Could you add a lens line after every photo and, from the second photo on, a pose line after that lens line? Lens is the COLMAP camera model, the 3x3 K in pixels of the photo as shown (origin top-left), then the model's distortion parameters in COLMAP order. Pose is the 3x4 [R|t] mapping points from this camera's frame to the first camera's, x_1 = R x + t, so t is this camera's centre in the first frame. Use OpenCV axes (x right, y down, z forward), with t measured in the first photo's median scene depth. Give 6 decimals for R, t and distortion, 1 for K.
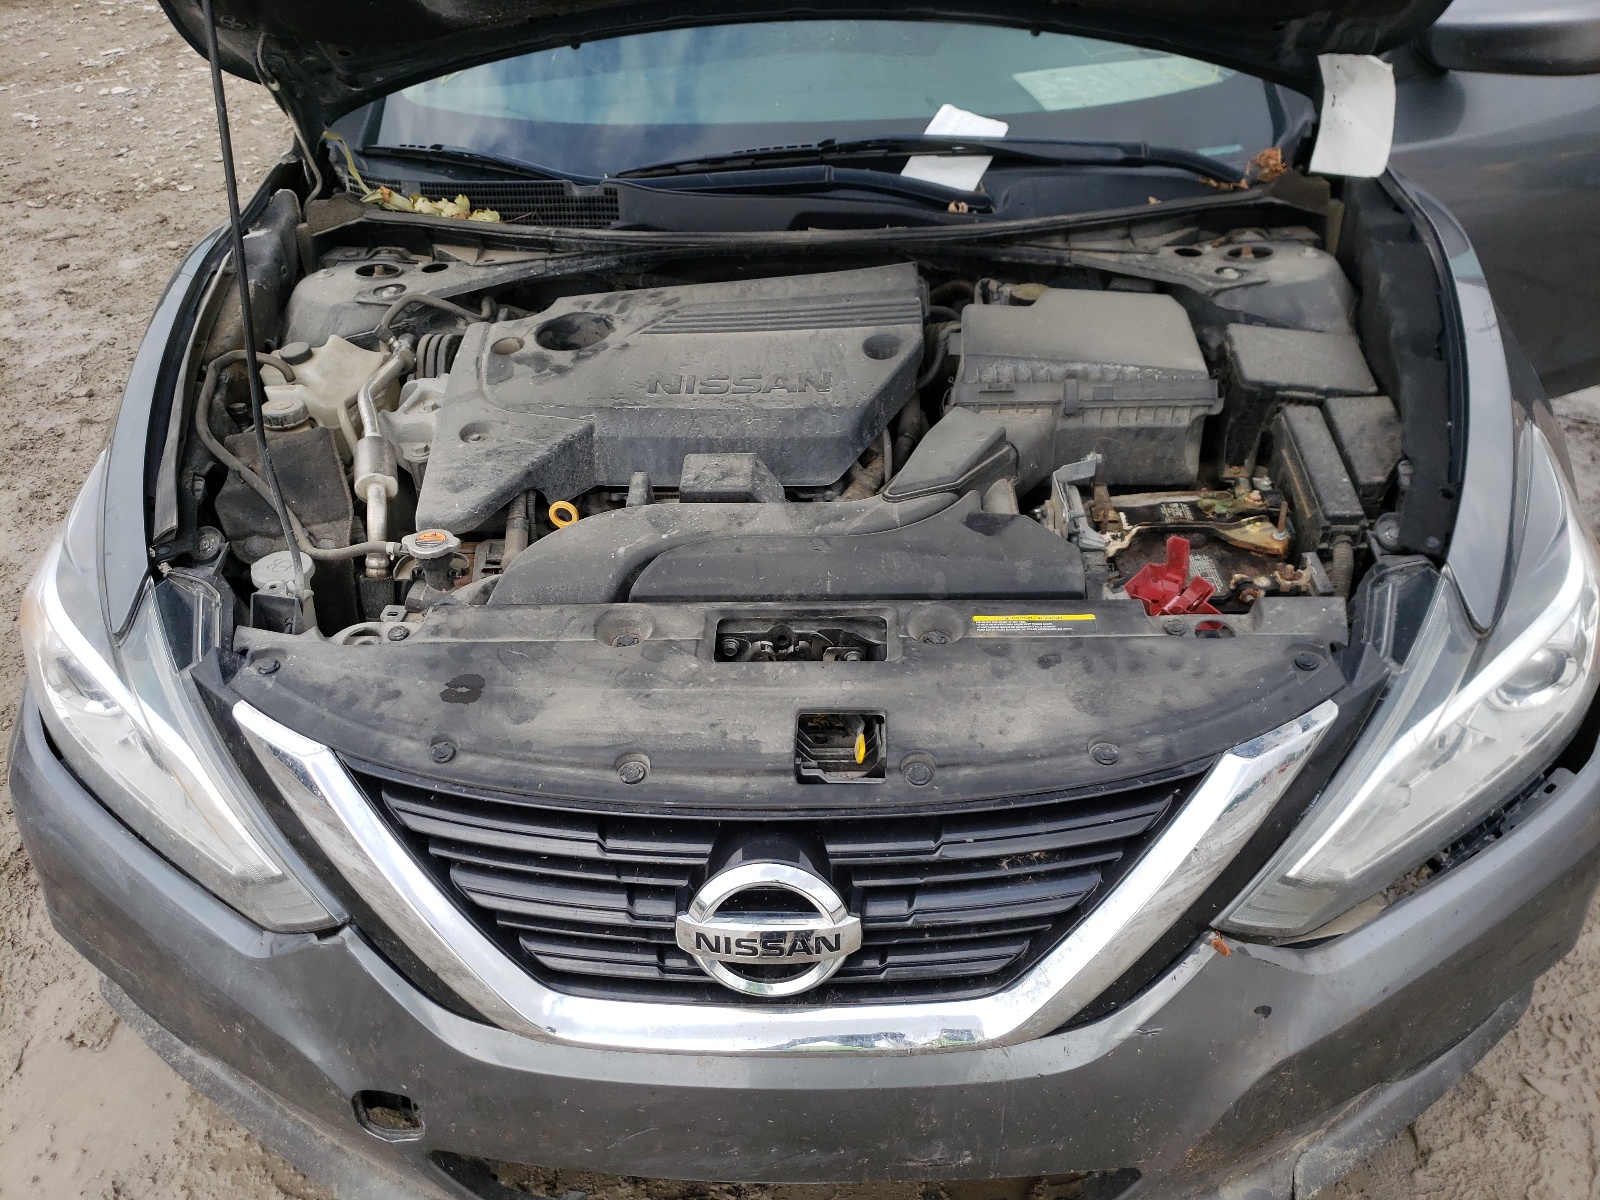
lens RADIAL K [[1291.5, 0, 800.0], [0, 1291.5, 600.0], [0, 0, 1]] dist [0.001795, 0.005267]
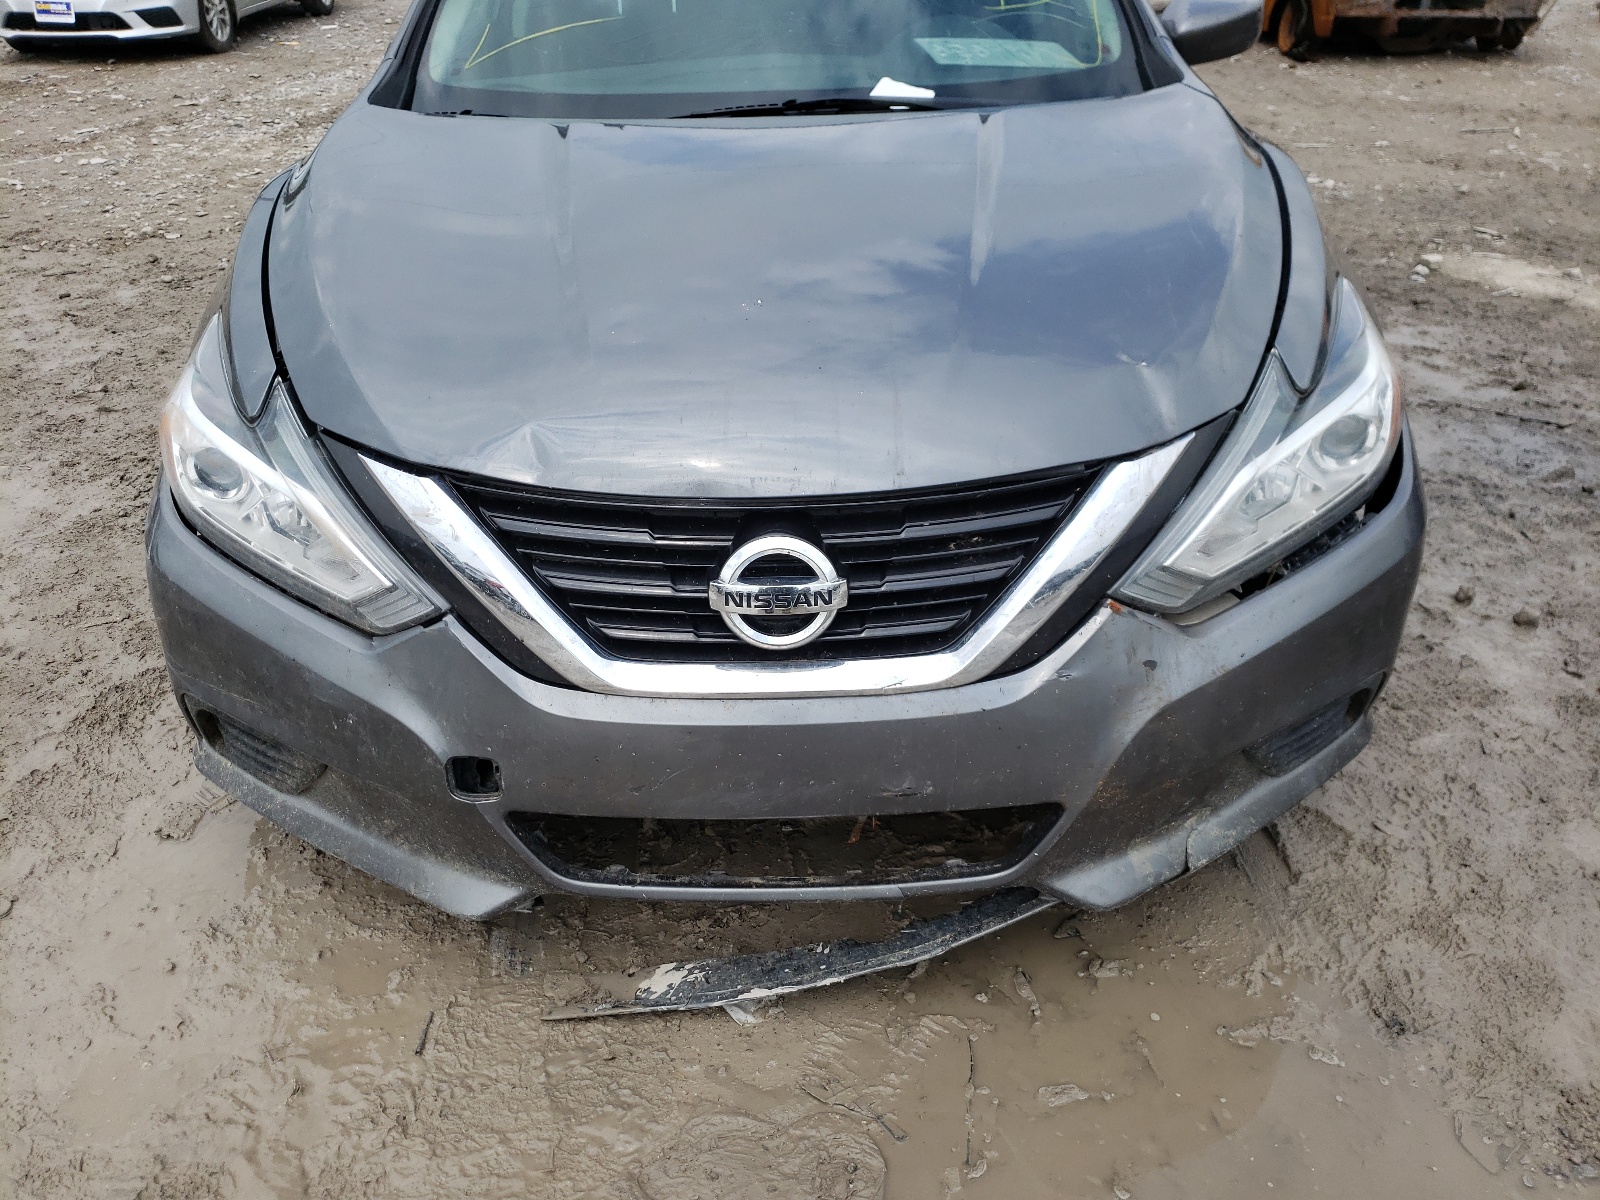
lens RADIAL K [[1291.5, 0, 800.0], [0, 1291.5, 600.0], [0, 0, 1]] dist [0.001795, 0.005267]
pose [[0.998438, -0.015387, 0.053717, -0.045821], [0.019879, 0.996256, -0.084134, 0.233819], [-0.052222, 0.085070, 0.995006, -0.199472]]
